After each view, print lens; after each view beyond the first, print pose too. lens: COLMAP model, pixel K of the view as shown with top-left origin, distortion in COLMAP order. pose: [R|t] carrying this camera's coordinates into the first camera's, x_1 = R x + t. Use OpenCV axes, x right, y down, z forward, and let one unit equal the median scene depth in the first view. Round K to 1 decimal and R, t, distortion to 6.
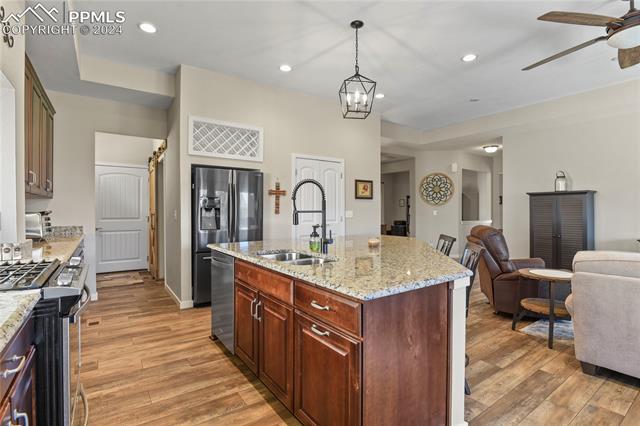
lens RADIAL K [[311.3, 0, 334.5], [0, 311.3, 209.9], [0, 0, 1]] dist [-0.008151, -0.002822]
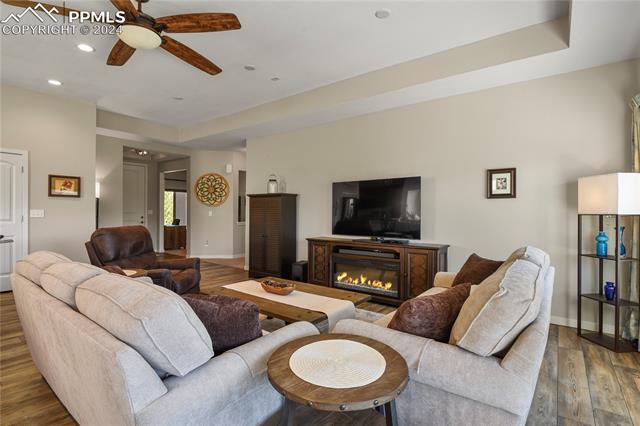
lens RADIAL K [[311.3, 0, 317.0], [0, 311.3, 213.3], [0, 0, 1]] dist [-0.008151, -0.002822]
pose [[0.959034, 0.007442, 0.283192, 0.650079], [-0.009075, 0.999949, 0.004455, 0.001655], [-0.283144, -0.006843, 0.959053, -0.077173]]
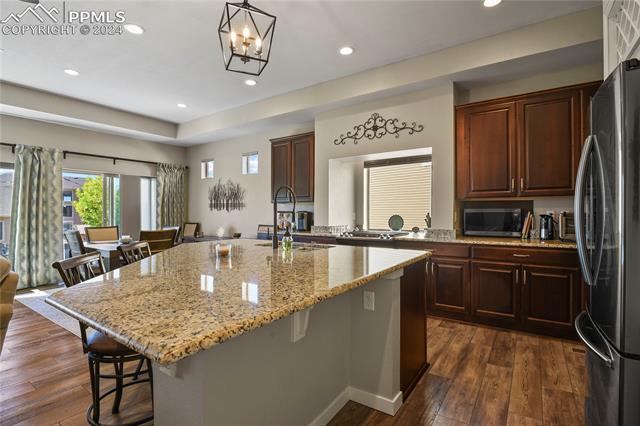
lens RADIAL K [[311.3, 0, 320.6], [0, 311.3, 215.8], [0, 0, 1]] dist [-0.008151, -0.002822]
pose [[-0.945222, 0.004864, -0.326392, 0.084940], [0.001773, 0.999951, 0.009767, 0.004715], [0.326424, 0.008653, -0.945184, 1.067875]]
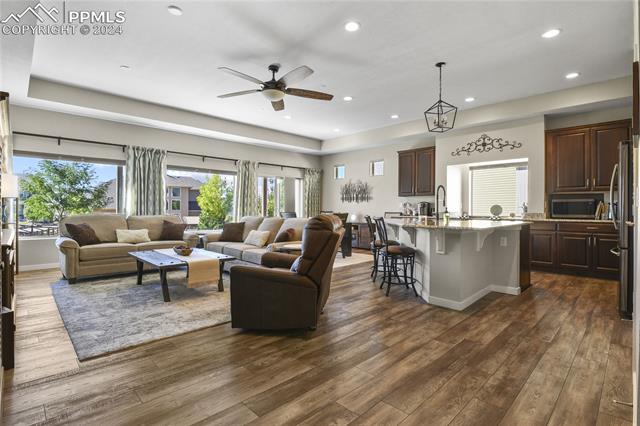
lens RADIAL K [[311.3, 0, 323.5], [0, 311.3, 212.9], [0, 0, 1]] dist [-0.008151, -0.002822]
pose [[-0.988719, -0.000739, -0.149782, 0.500986], [-0.002857, 0.999899, 0.013924, 0.032263], [0.149756, 0.014194, -0.988621, 1.459912]]
